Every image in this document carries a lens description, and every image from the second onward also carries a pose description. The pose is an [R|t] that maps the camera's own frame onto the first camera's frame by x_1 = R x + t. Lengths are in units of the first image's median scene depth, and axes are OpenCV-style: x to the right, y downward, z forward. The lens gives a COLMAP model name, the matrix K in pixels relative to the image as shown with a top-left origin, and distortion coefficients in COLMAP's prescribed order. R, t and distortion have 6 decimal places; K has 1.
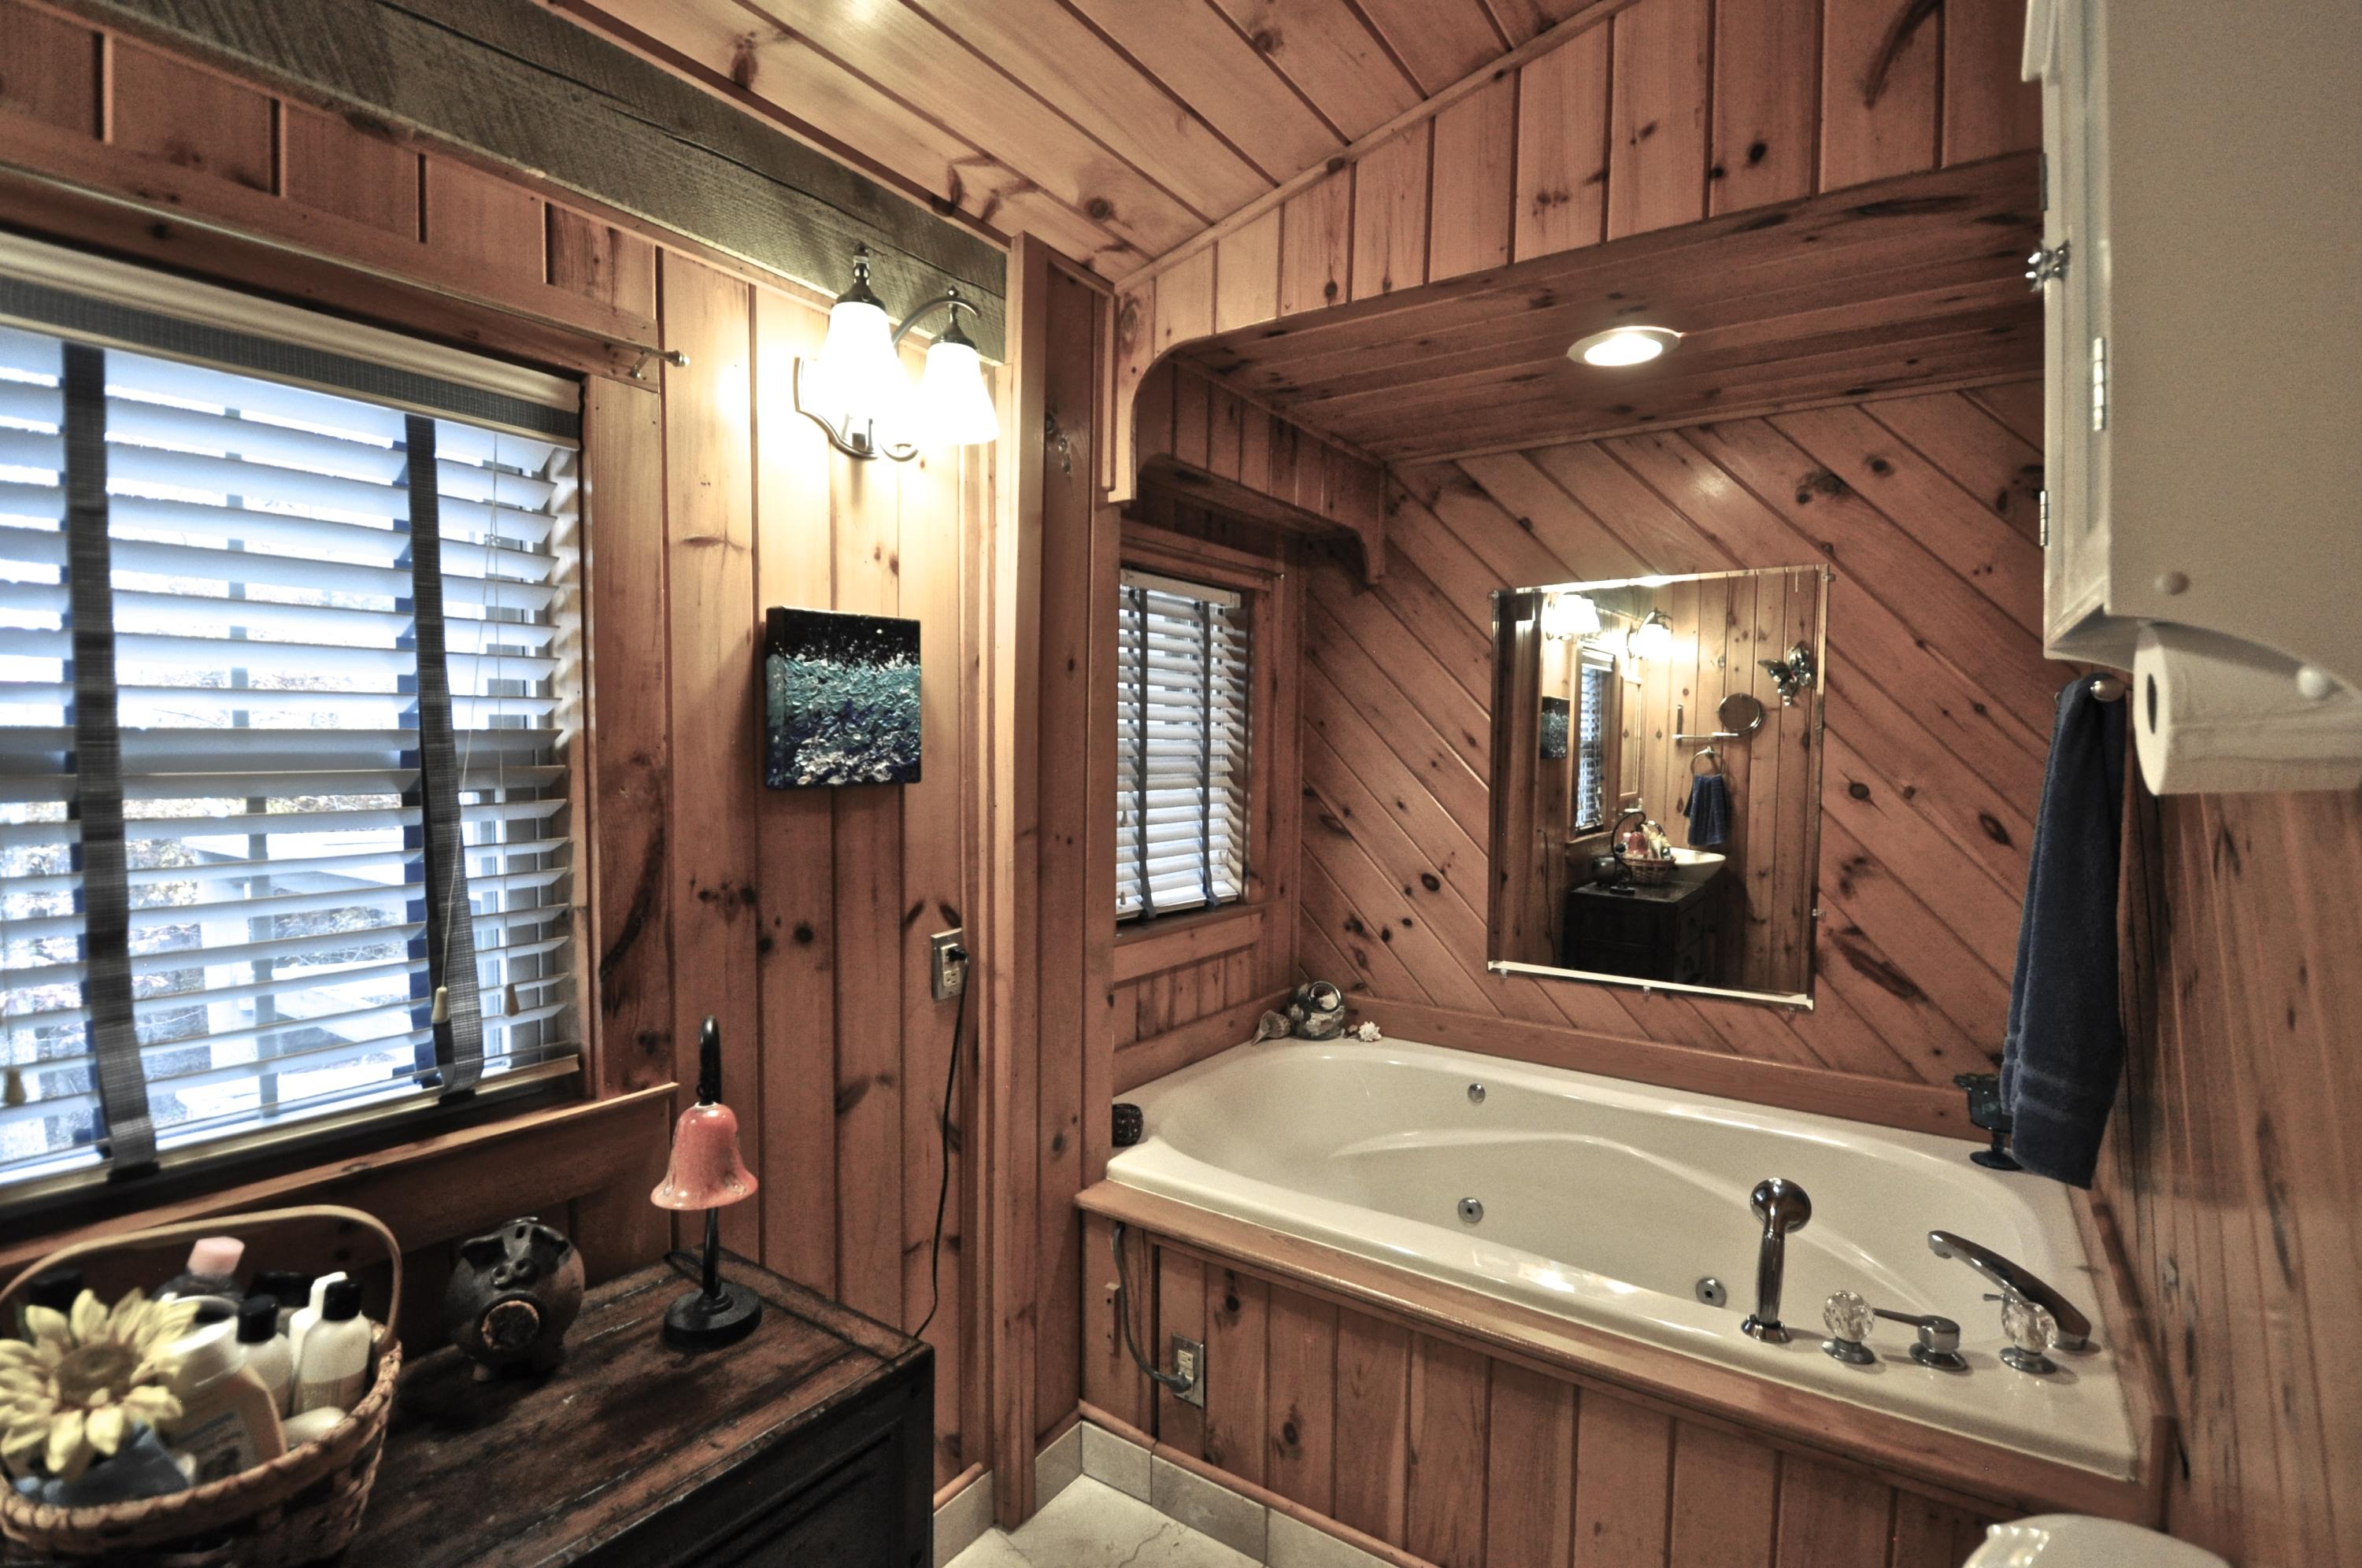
lens RADIAL K [[1127.3, 0, 1187.7], [0, 1127.3, 799.7], [0, 0, 1]] dist [0.026686, -0.024381]
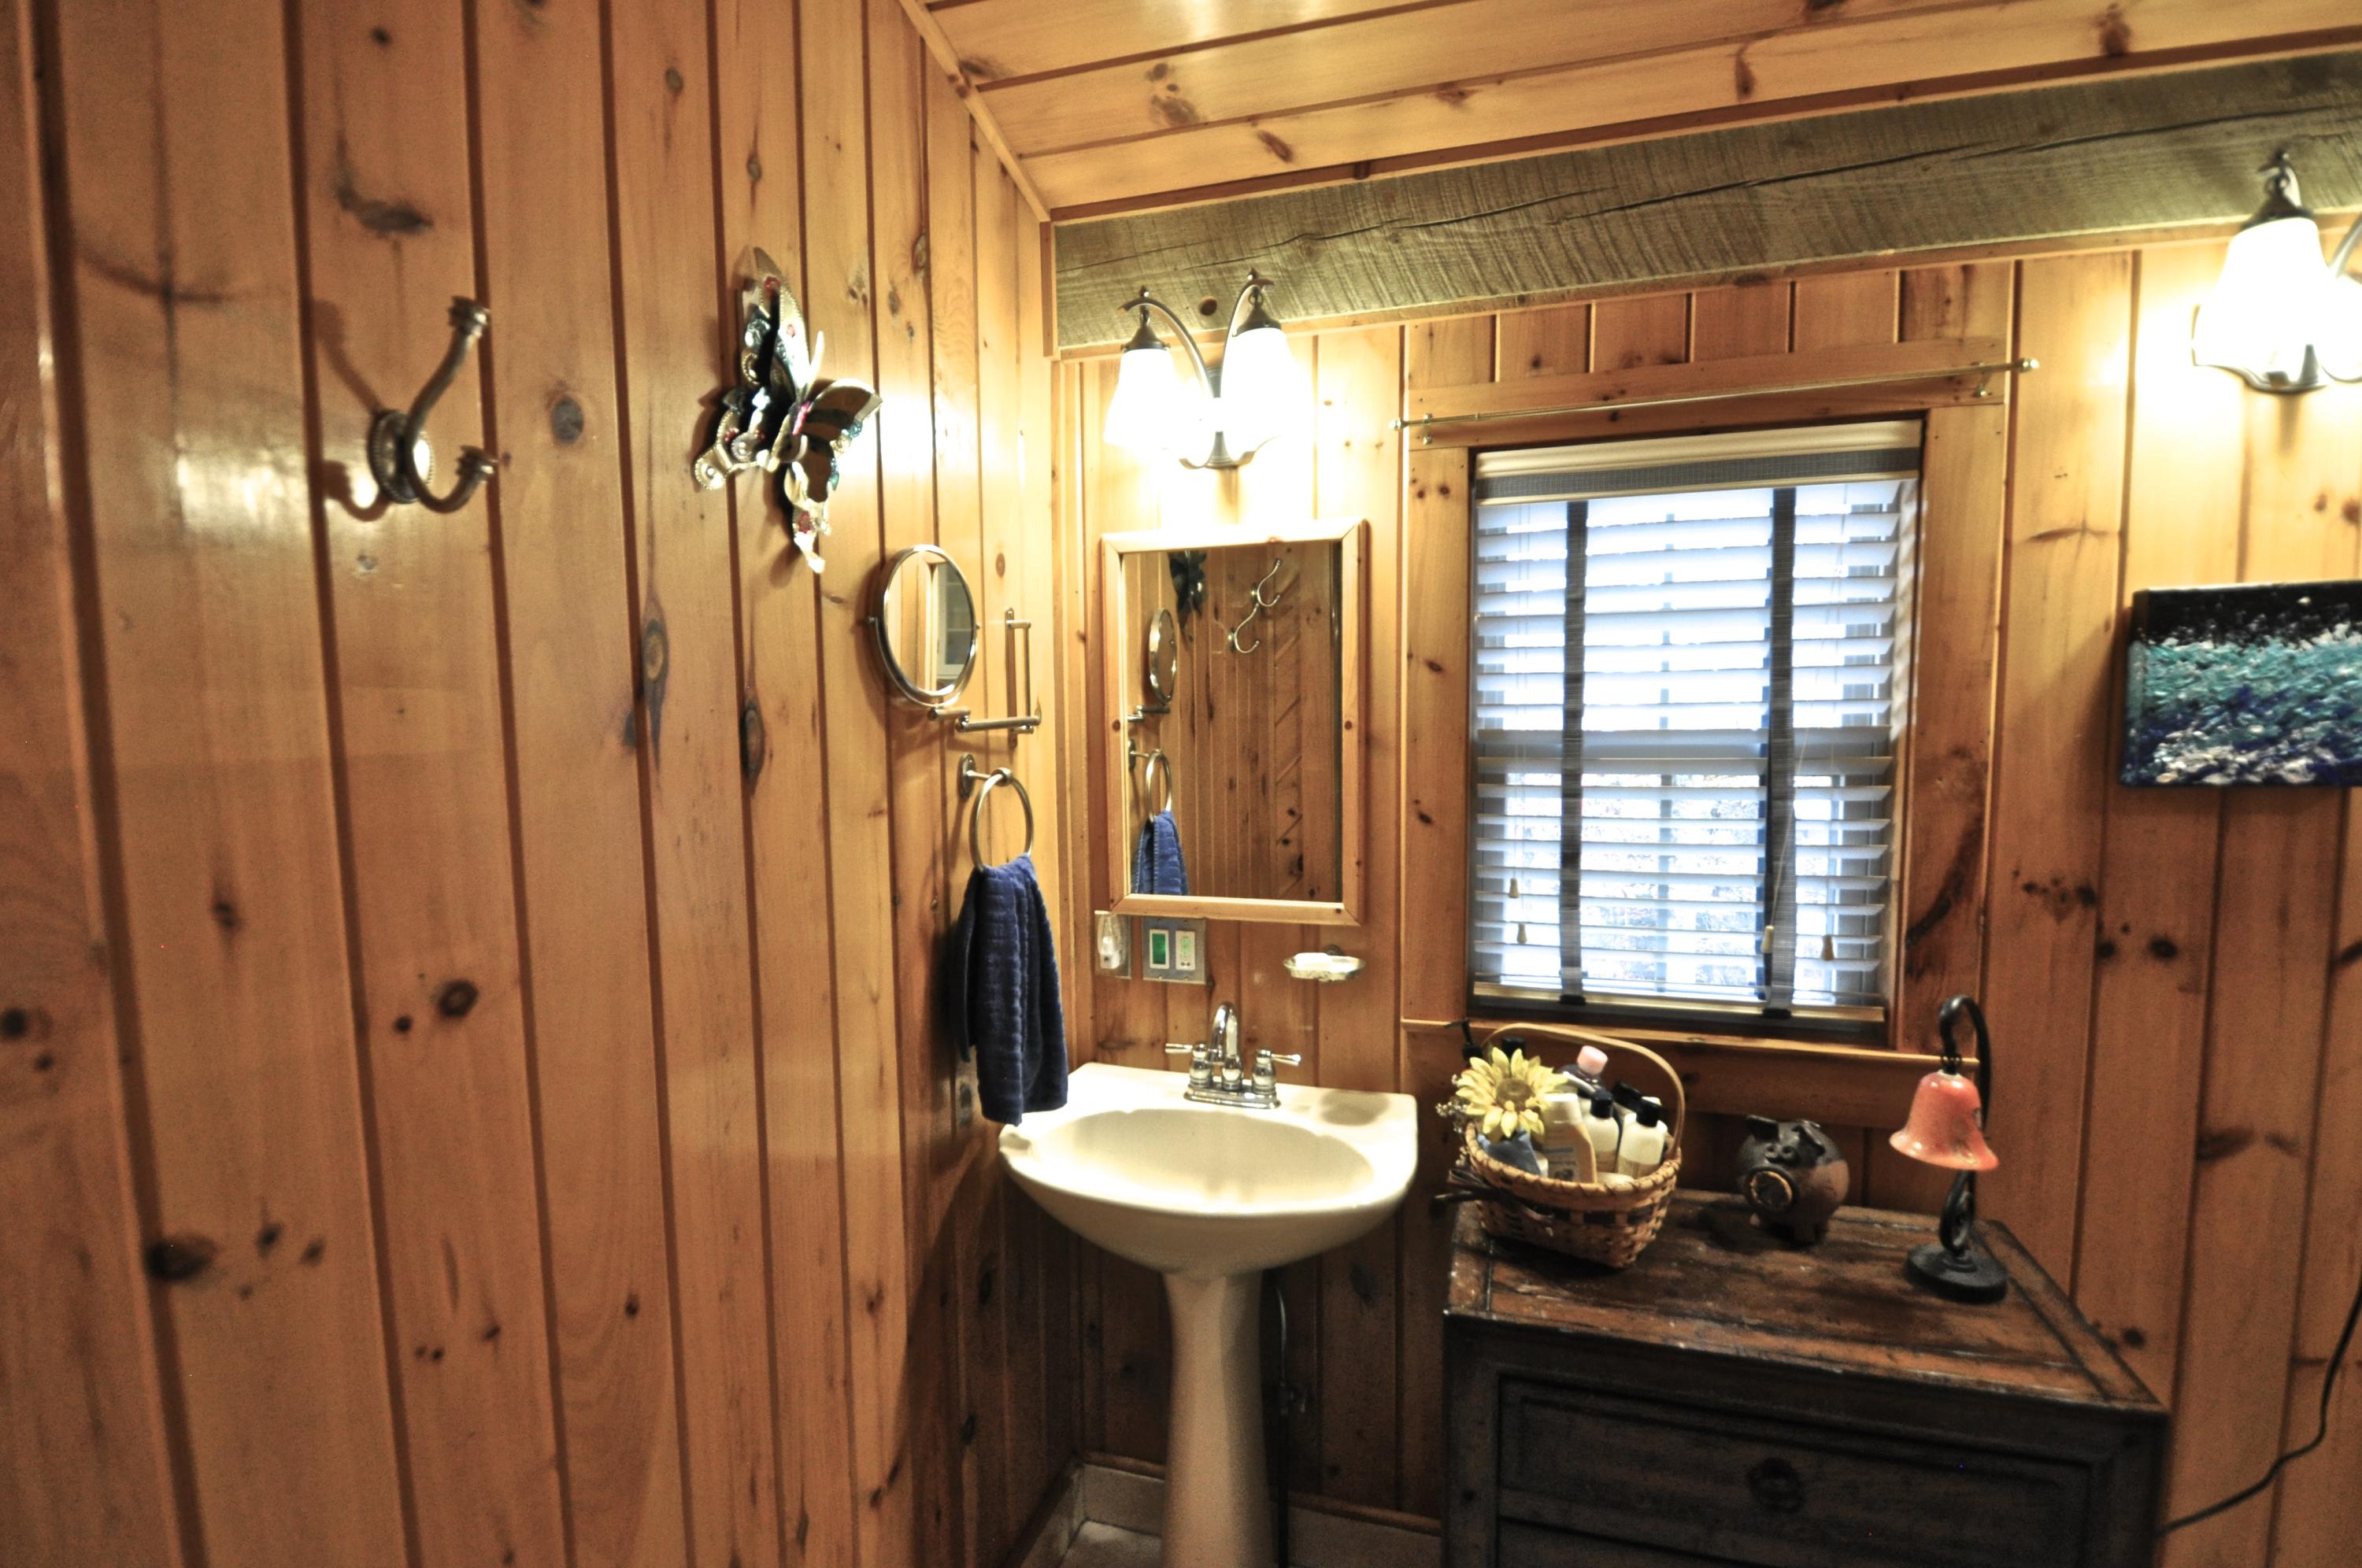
lens RADIAL K [[1127.3, 0, 1187.7], [0, 1127.3, 799.7], [0, 0, 1]] dist [0.026686, -0.024381]
pose [[0.282636, 0.055887, -0.957598, 0.357752], [-0.040378, 0.998110, 0.046334, -0.011623], [0.958377, 0.025571, 0.284358, -0.012152]]
